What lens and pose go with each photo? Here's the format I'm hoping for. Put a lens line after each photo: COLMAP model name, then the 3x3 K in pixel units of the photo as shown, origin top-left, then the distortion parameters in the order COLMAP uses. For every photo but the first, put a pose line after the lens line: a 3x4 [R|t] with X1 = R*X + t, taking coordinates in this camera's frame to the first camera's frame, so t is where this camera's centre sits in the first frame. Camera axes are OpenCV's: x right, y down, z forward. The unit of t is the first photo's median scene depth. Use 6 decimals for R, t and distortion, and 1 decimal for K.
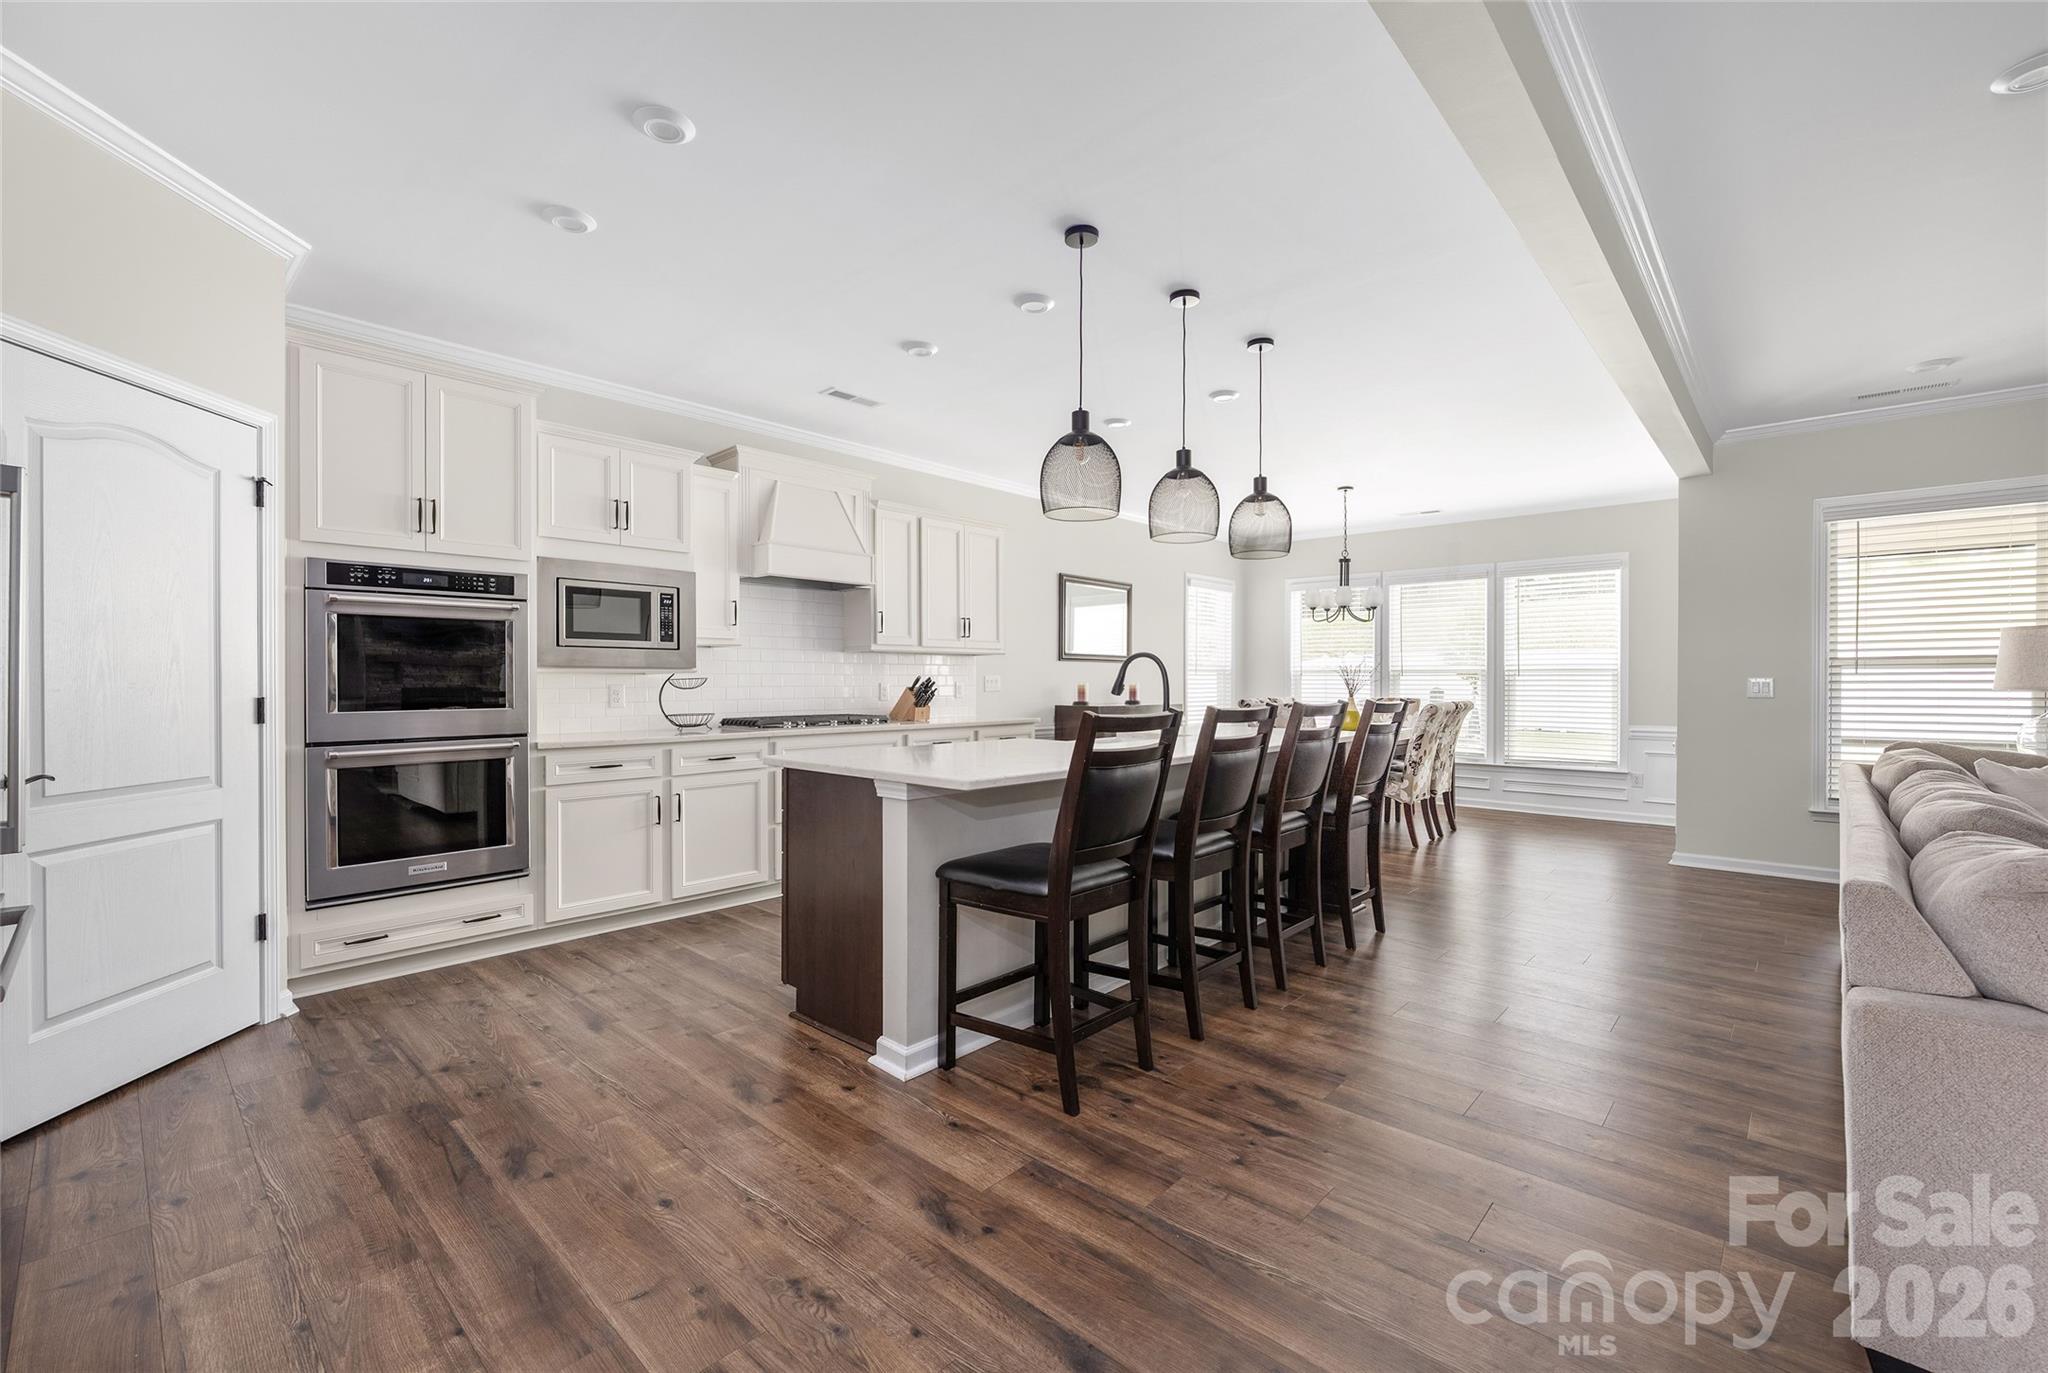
lens RADIAL K [[860.2, 0, 1015.8], [0, 860.2, 683.2], [0, 0, 1]] dist [-0.002792, -0.000049]
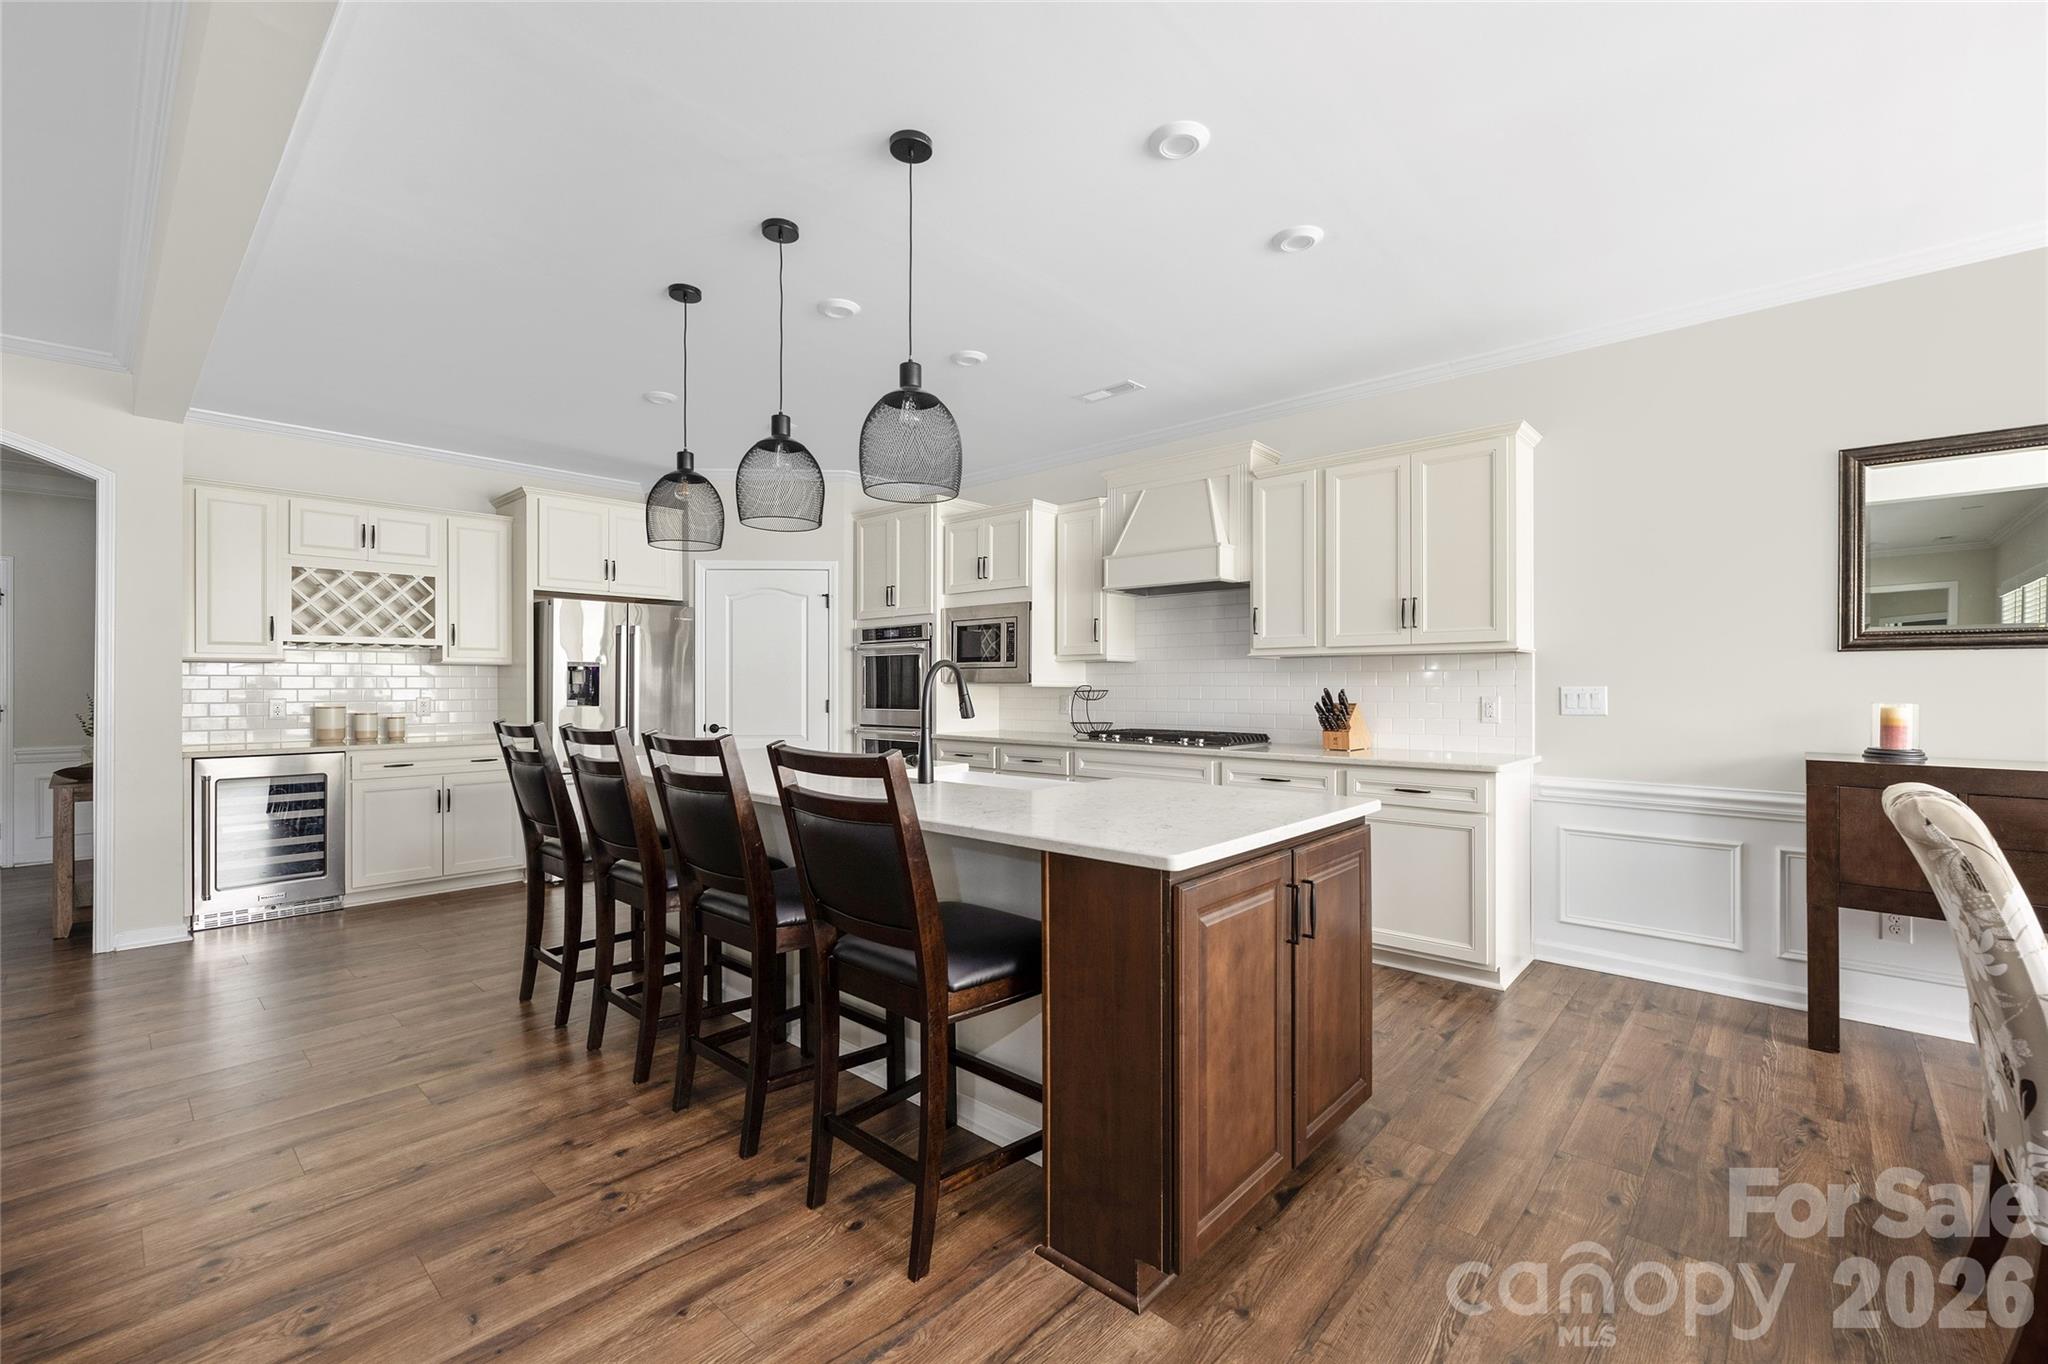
lens RADIAL K [[860.2, 0, 1015.8], [0, 860.2, 678.7], [0, 0, 1]] dist [-0.002792, -0.000049]
pose [[0.008591, -0.008581, -0.999926, 0.962886], [-0.003390, 0.999957, -0.008610, -0.014949], [0.999957, 0.003464, 0.008562, 1.157185]]
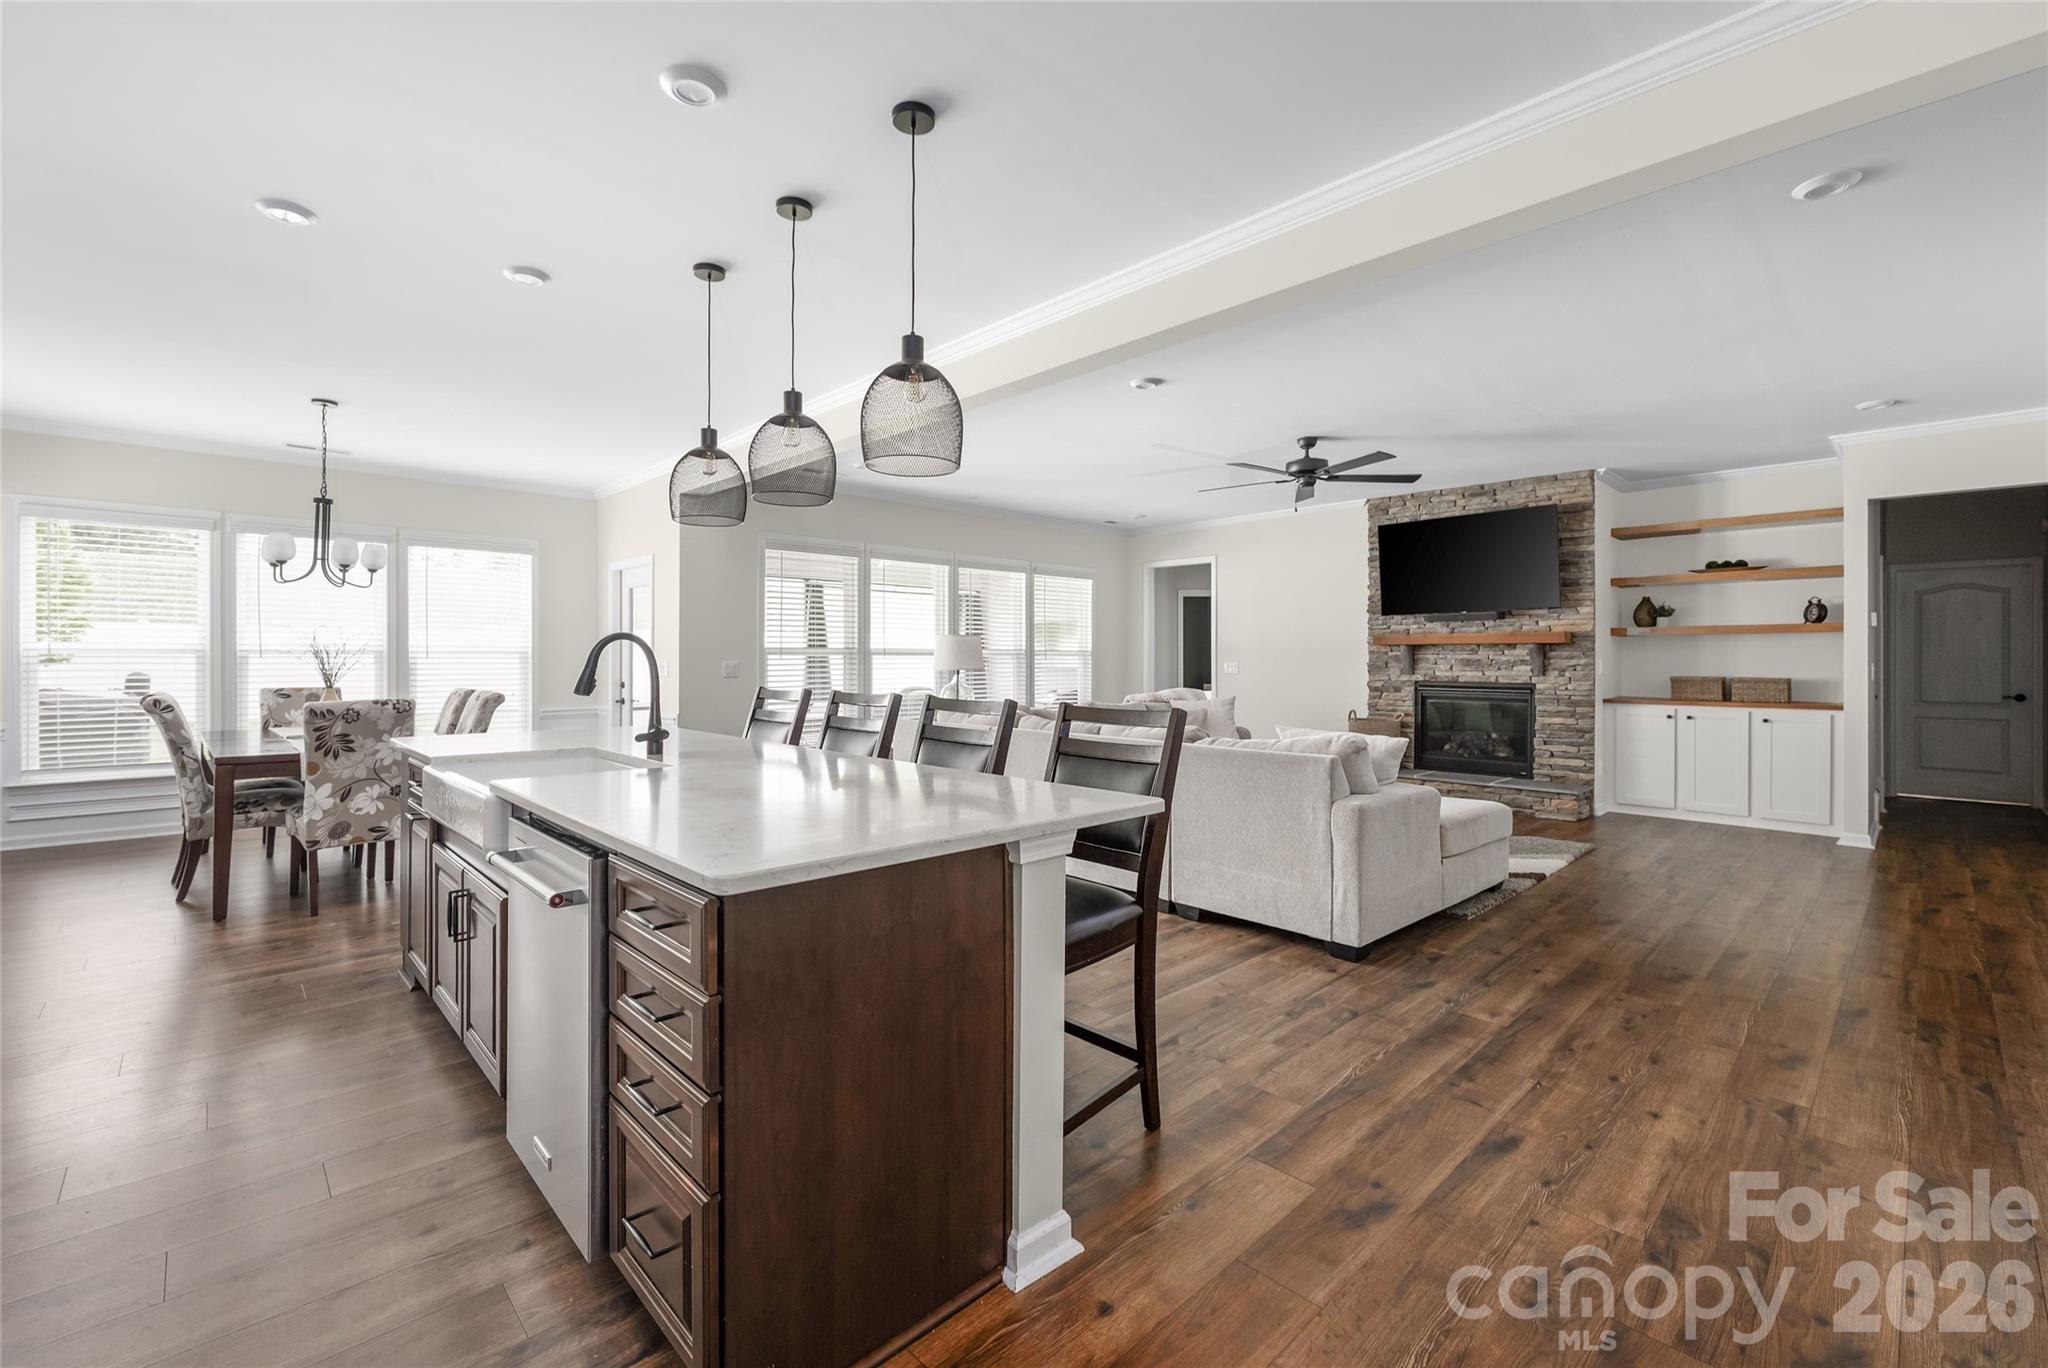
lens RADIAL K [[858.2, 0, 1084.4], [0, 858.2, 649.6], [0, 0, 1]] dist [0.073585, -0.028648]
pose [[0.010271, 0.009708, 0.999900, -0.569236], [0.003687, 0.999946, -0.009746, -0.016406], [-0.999940, 0.003786, 0.010235, 0.665717]]
